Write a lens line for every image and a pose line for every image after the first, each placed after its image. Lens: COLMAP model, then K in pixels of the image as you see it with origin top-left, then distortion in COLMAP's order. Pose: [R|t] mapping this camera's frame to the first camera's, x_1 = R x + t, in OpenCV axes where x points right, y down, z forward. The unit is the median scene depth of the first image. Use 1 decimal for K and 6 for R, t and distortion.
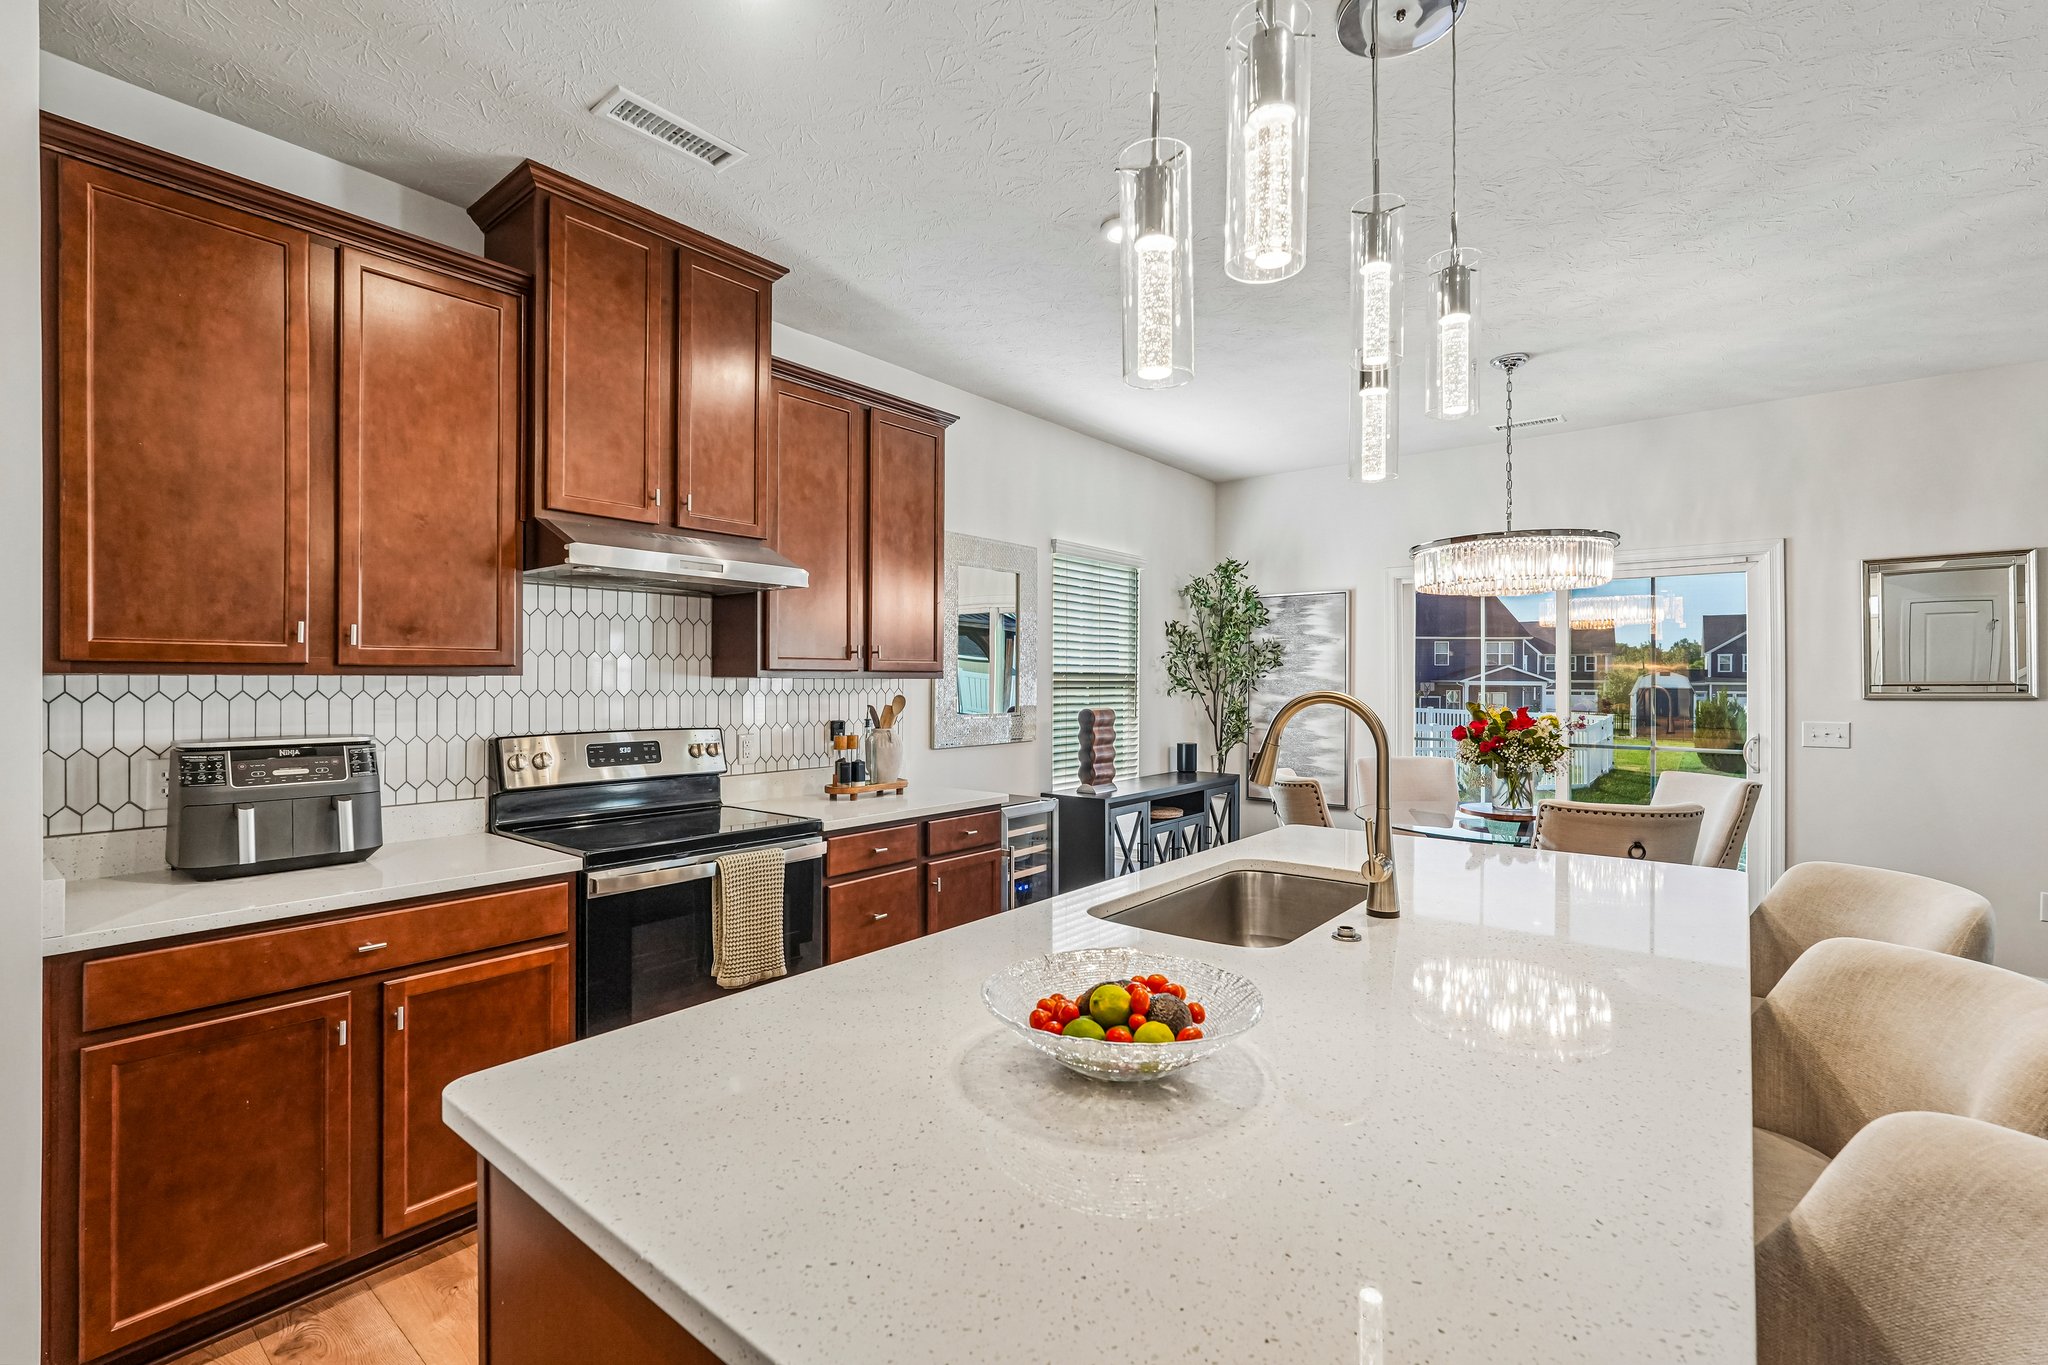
lens RADIAL K [[897.4, 0, 1026.7], [0, 897.4, 671.4], [0, 0, 1]] dist [-0.000523, 0.000038]
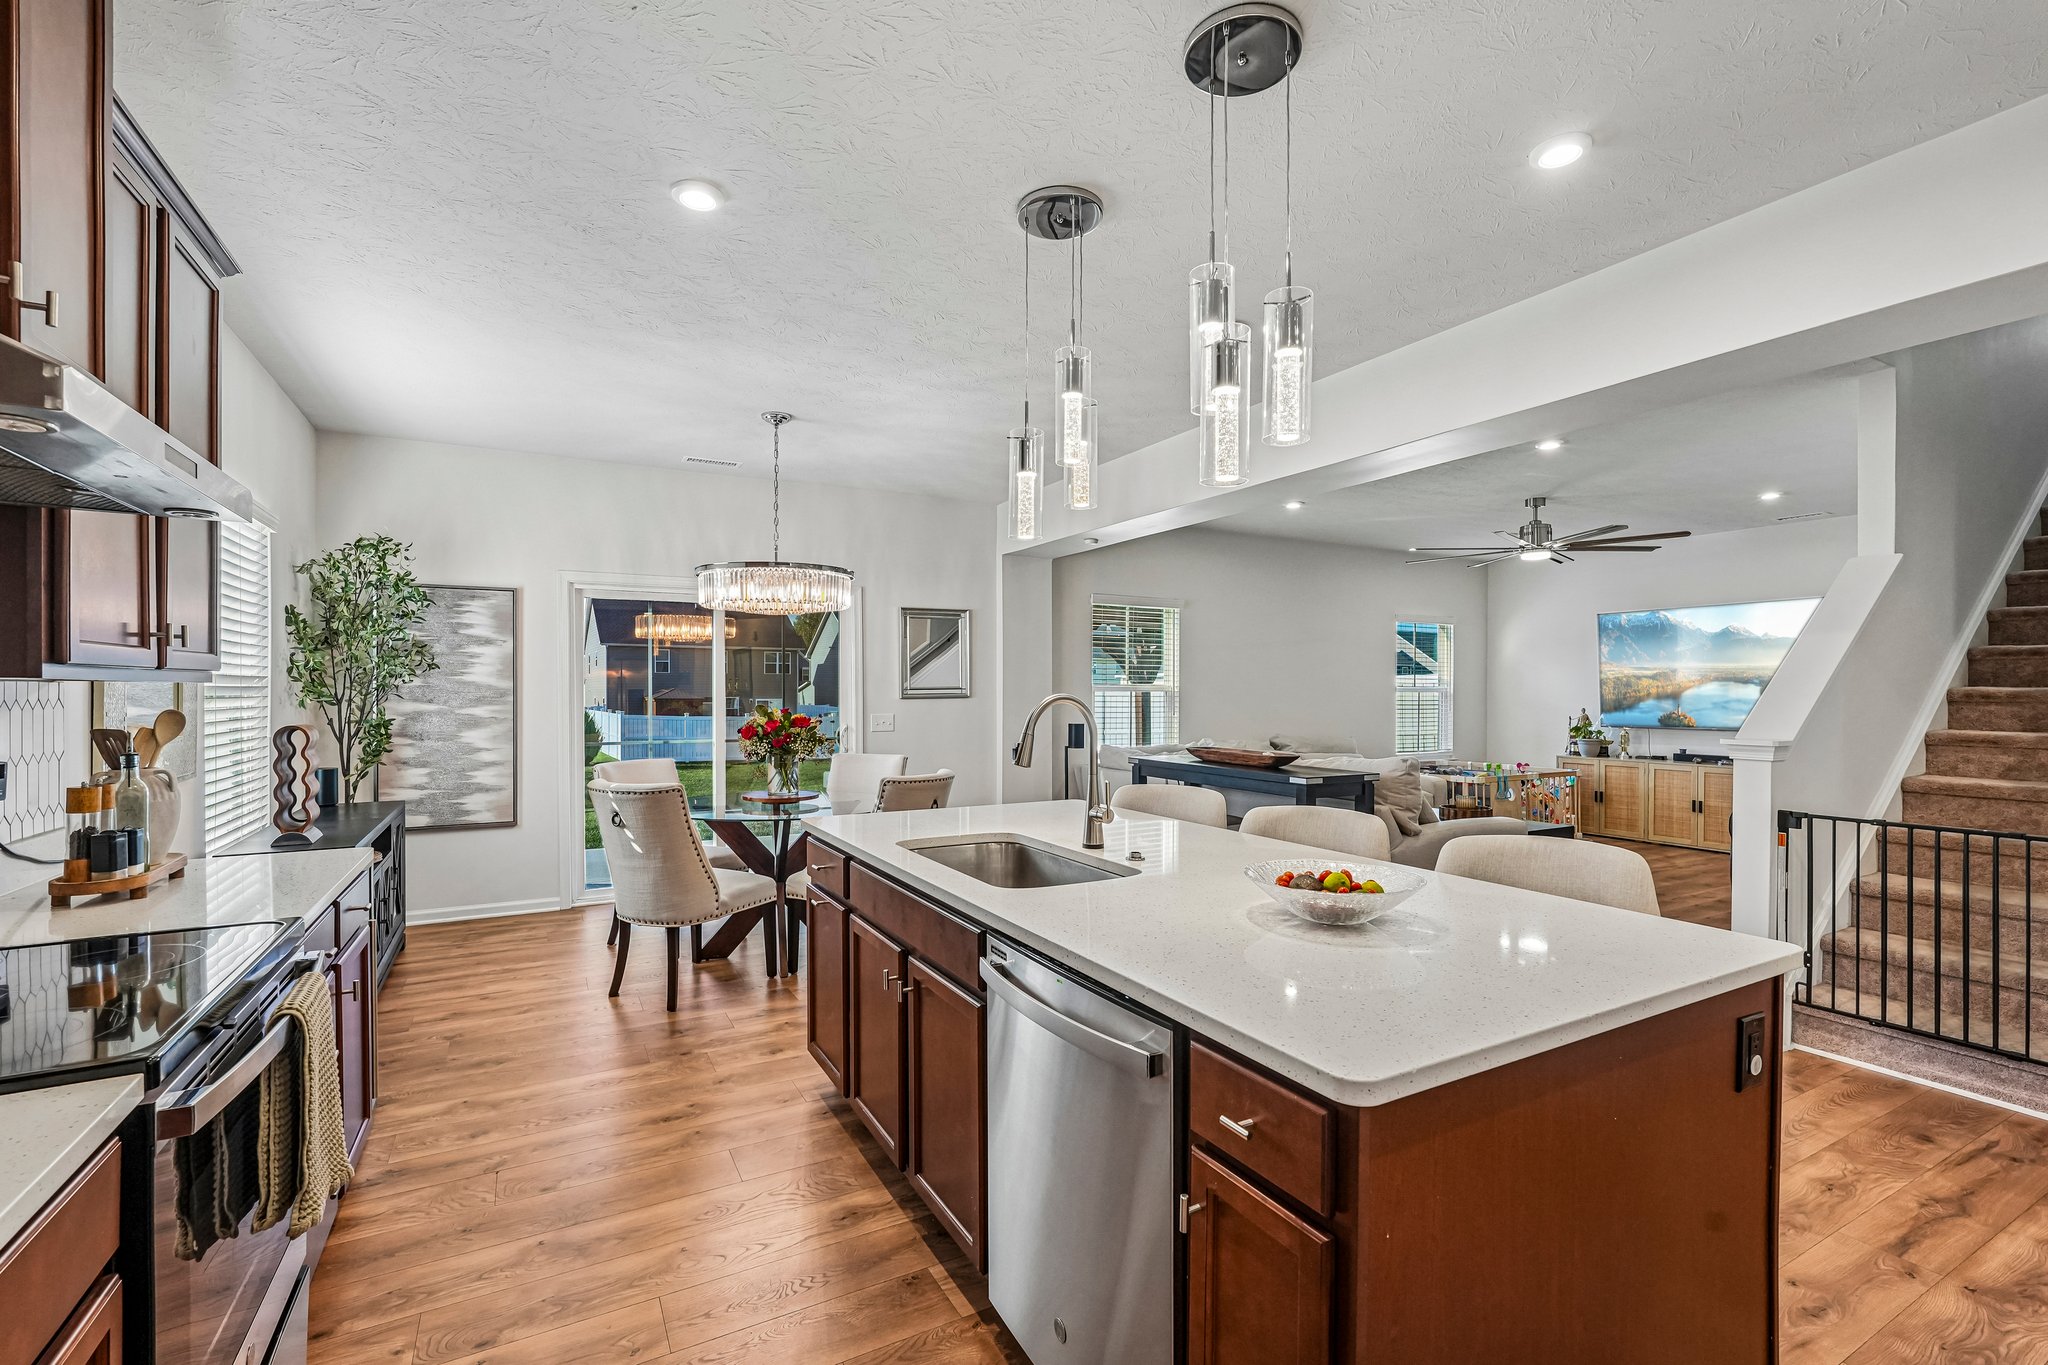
lens RADIAL K [[897.4, 0, 1021.9], [0, 897.4, 696.3], [0, 0, 1]] dist [-0.000523, 0.000038]
pose [[0.380368, -0.008743, 0.924794, -0.361119], [-0.011234, 0.999838, 0.014073, 0.001857], [-0.924767, -0.015742, 0.380208, 0.200463]]
